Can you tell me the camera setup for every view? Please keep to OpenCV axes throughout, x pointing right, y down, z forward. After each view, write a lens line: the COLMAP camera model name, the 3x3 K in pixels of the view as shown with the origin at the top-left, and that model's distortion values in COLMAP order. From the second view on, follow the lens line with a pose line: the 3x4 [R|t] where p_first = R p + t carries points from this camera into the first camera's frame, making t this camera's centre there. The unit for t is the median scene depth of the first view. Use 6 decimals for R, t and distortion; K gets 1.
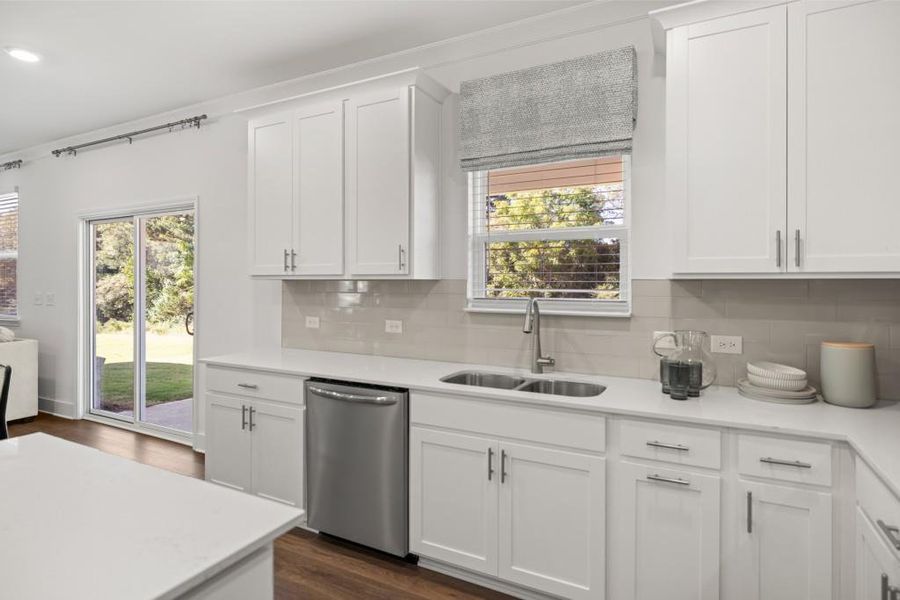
lens RADIAL K [[462.9, 0, 451.4], [0, 462.9, 273.1], [0, 0, 1]] dist [-0.000904, -0.000175]
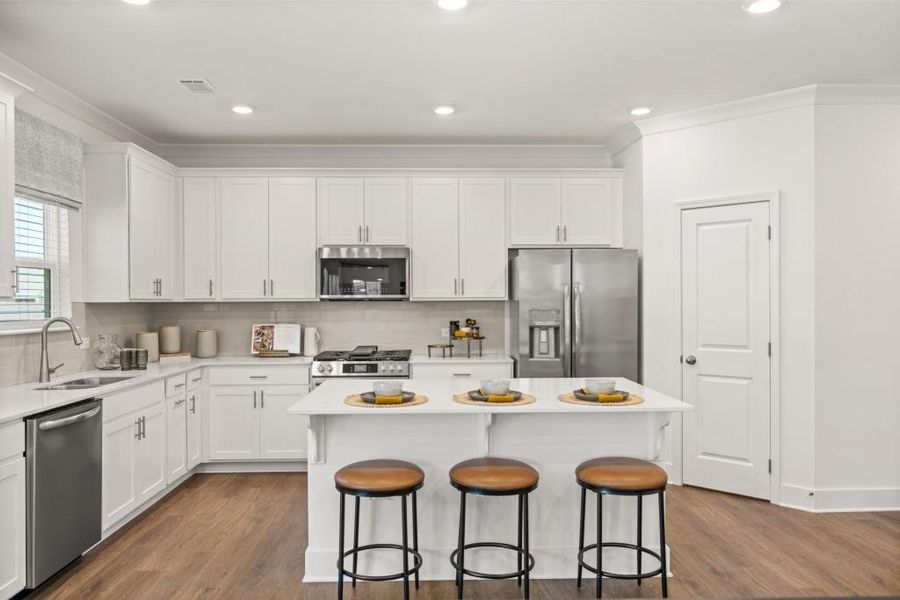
lens RADIAL K [[600.9, 0, 450.0], [0, 600.9, 300.0], [0, 0, 1]] dist [-0.000186, 0.000462]
pose [[-0.471949, 0.002780, 0.881622, -1.765202], [0.003106, 0.999994, -0.001490, 0.010835], [-0.881620, 0.002035, -0.471955, 0.886422]]
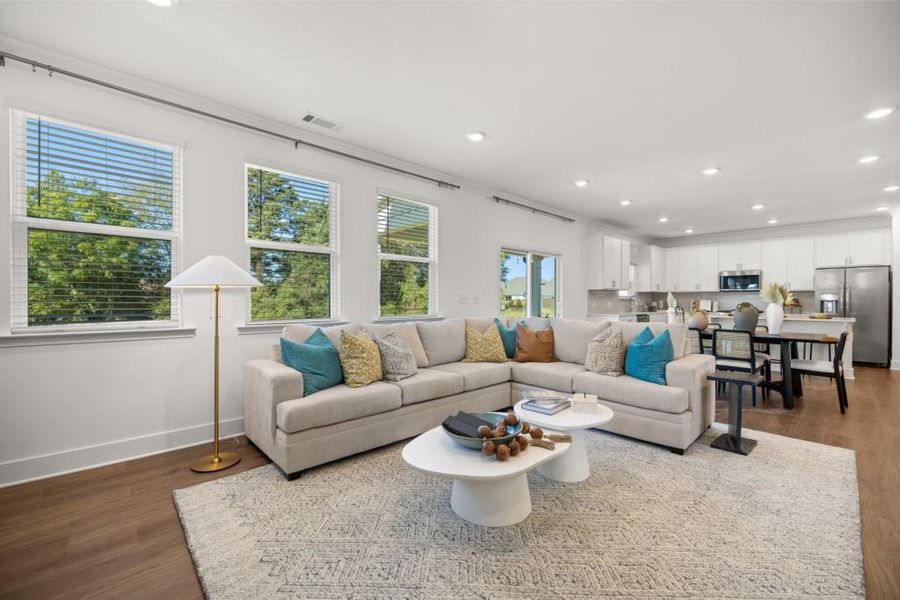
lens RADIAL K [[371.7, 0, 446.6], [0, 371.7, 299.0], [0, 0, 1]] dist [0.002345, 0.000134]
pose [[0.358226, 0.001480, 0.933634, -3.963034], [-0.007615, 0.999970, 0.001336, 0.095587], [-0.933604, -0.007589, 0.358226, 1.461550]]
